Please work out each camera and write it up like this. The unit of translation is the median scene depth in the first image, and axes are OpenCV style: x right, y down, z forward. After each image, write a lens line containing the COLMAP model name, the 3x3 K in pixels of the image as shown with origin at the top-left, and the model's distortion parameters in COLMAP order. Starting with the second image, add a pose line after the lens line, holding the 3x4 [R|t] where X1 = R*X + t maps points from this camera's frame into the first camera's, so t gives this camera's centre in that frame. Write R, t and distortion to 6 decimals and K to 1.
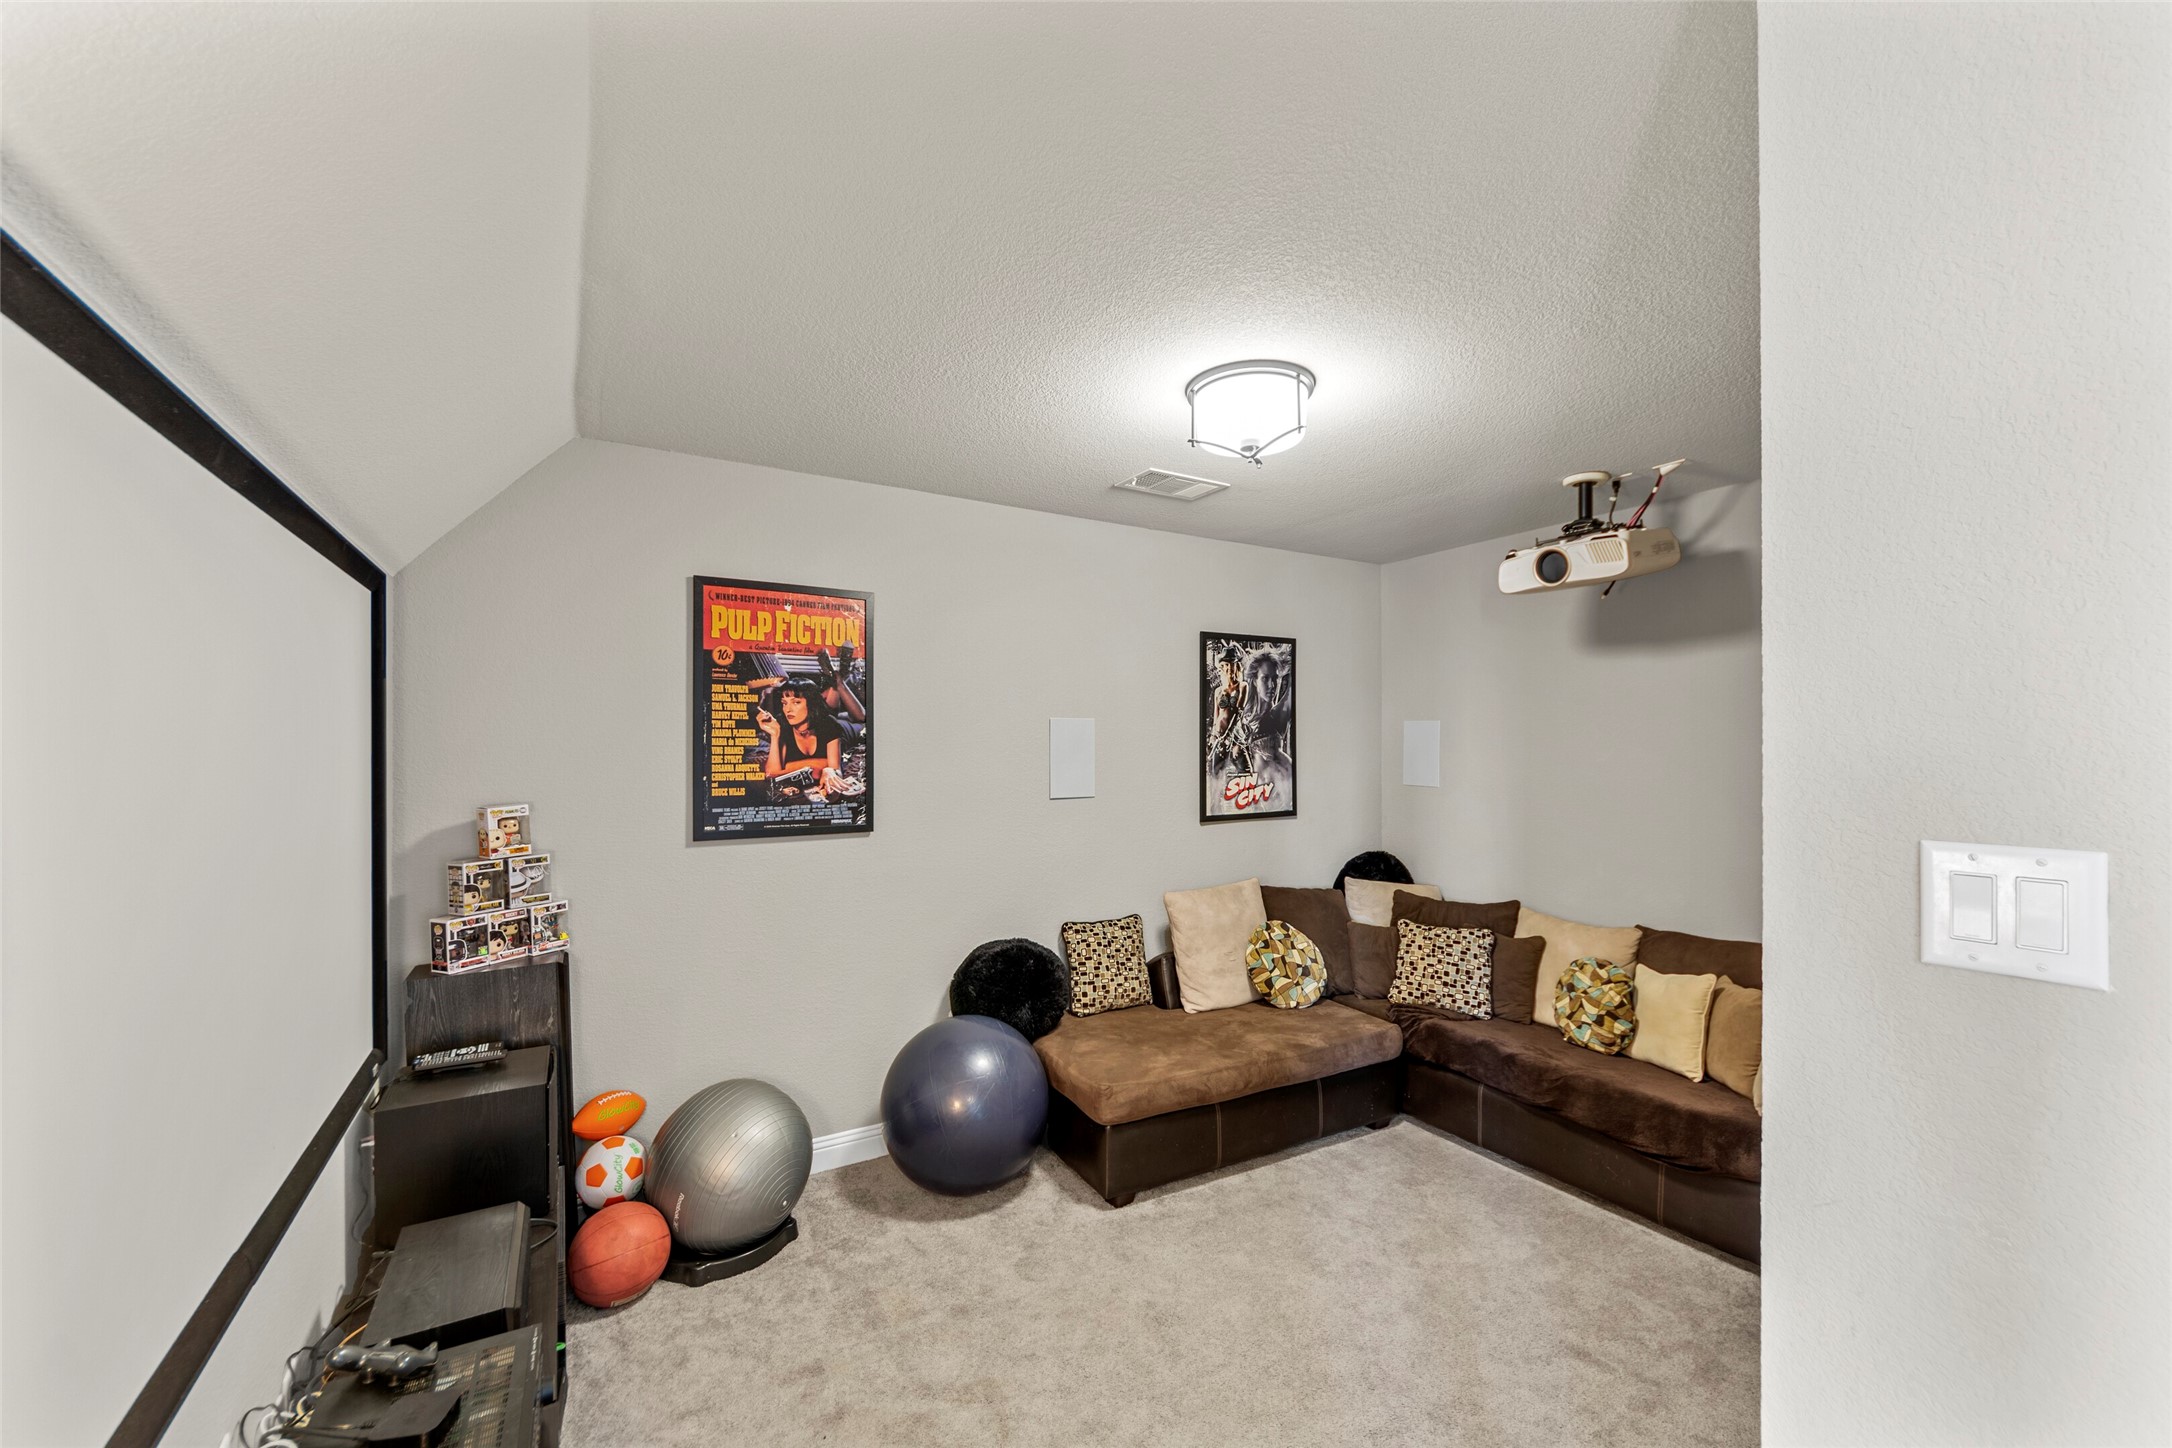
lens RADIAL K [[858.5, 0, 1085.1], [0, 858.5, 749.1], [0, 0, 1]] dist [0.001282, -0.000023]
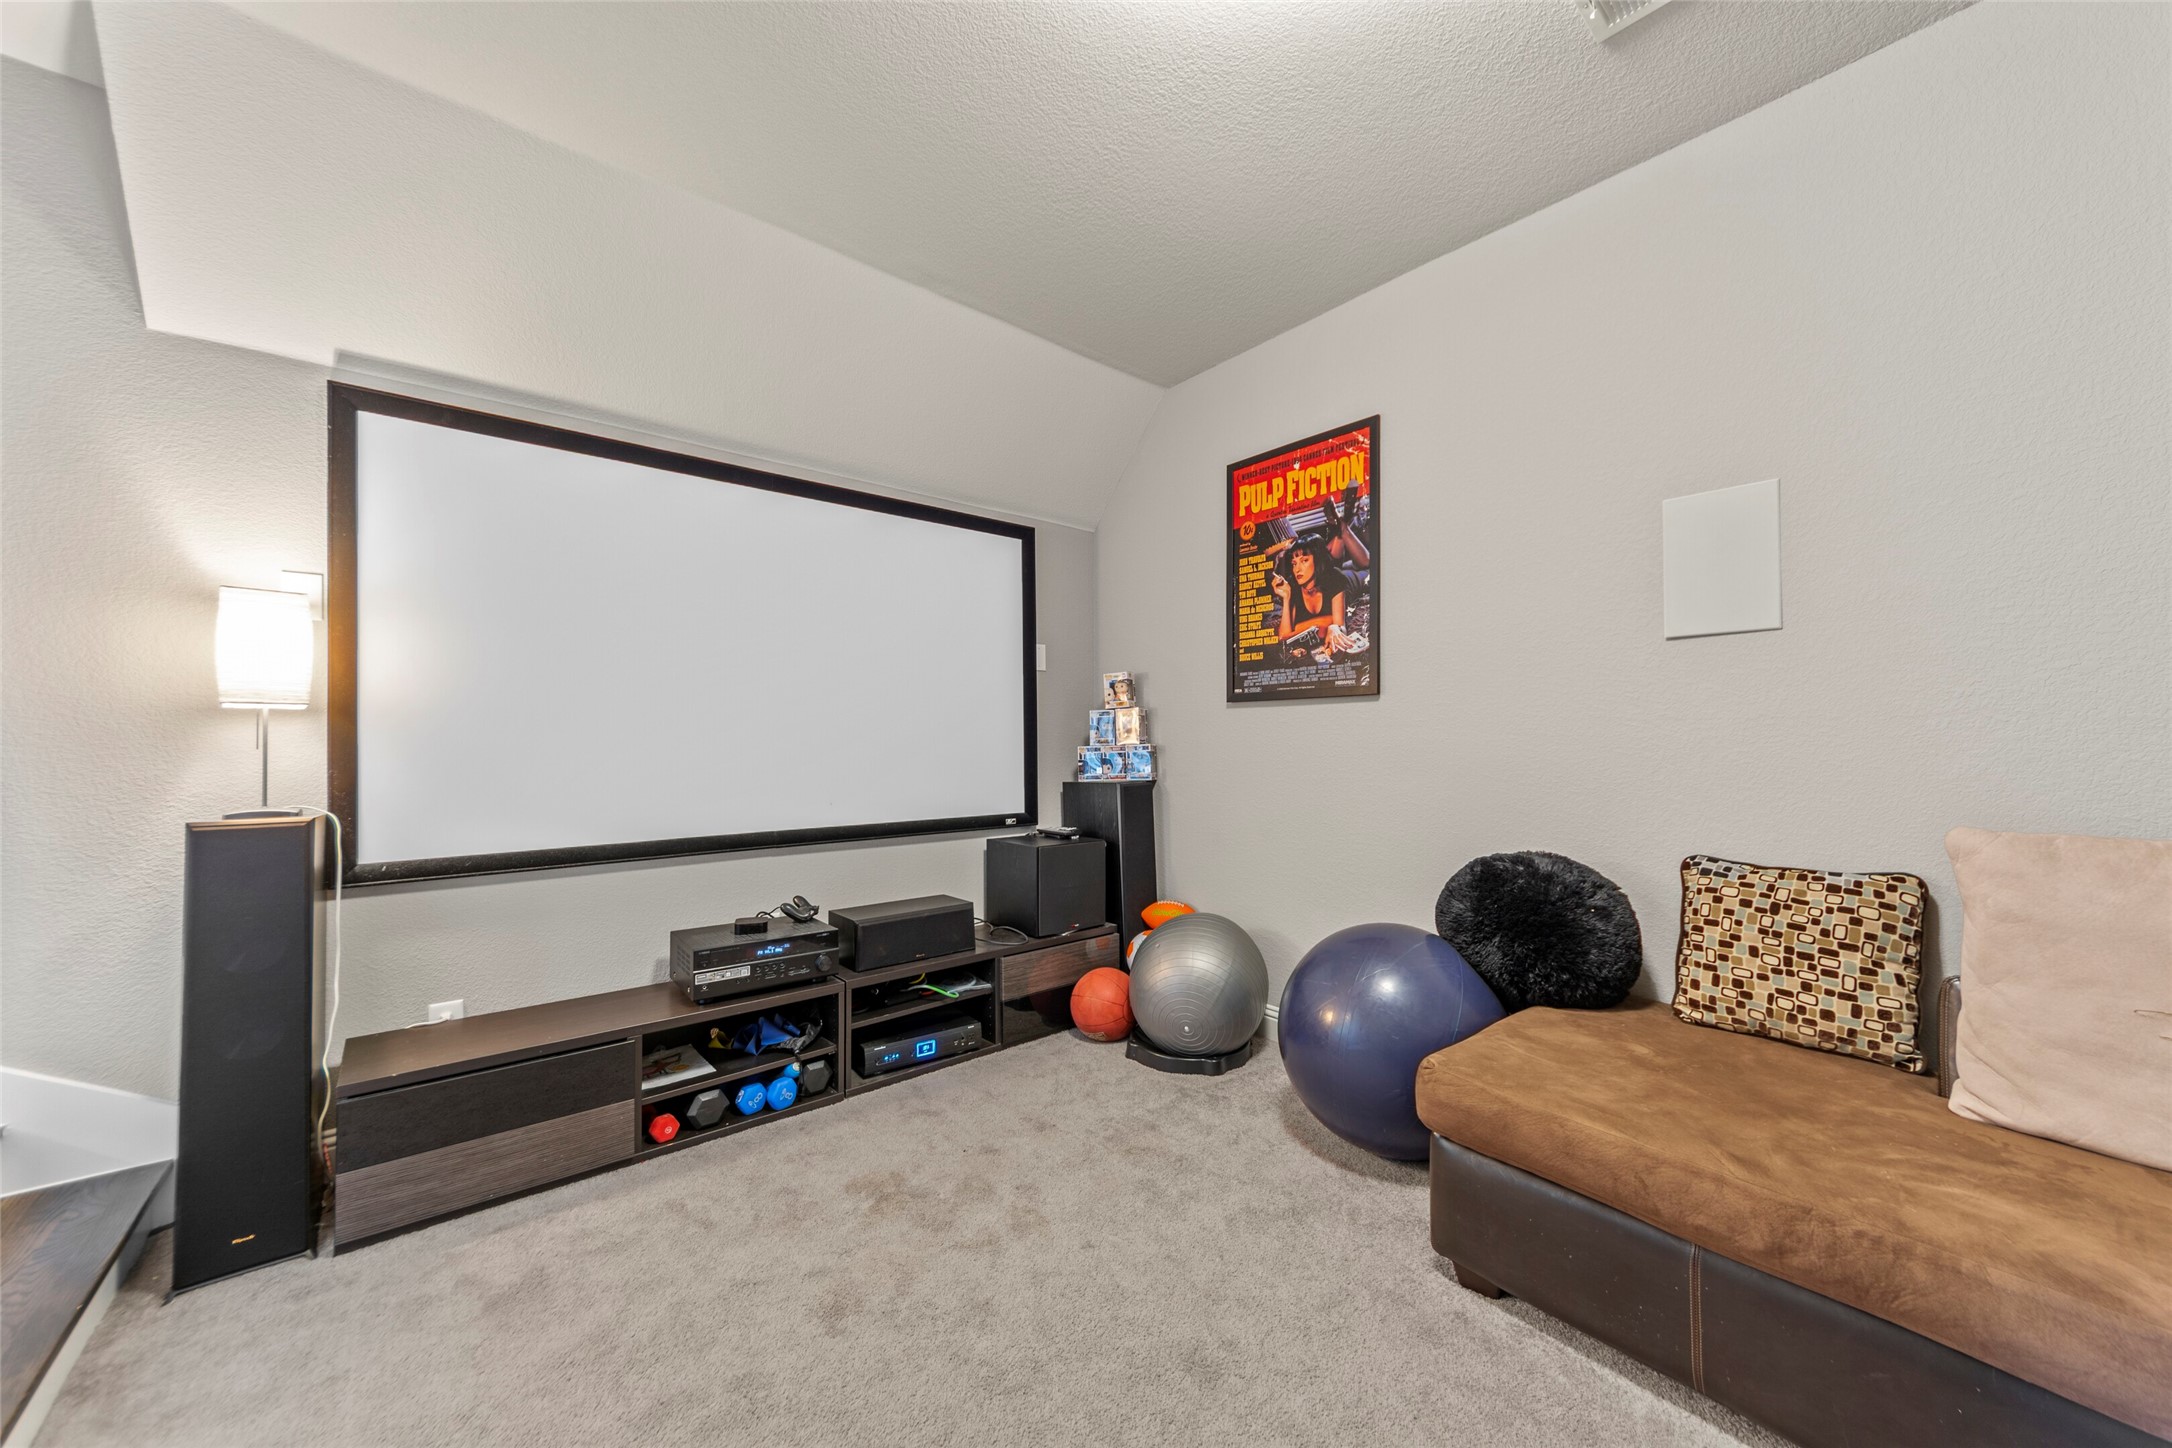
lens RADIAL K [[784.9, 0, 1101.5], [0, 784.9, 739.7], [0, 0, 1]] dist [0.000917, 0.000081]
pose [[0.173305, -0.004080, -0.984860, 0.496137], [0.002300, 0.999990, -0.003738, 0.150612], [0.984865, -0.001617, 0.173313, 0.622710]]
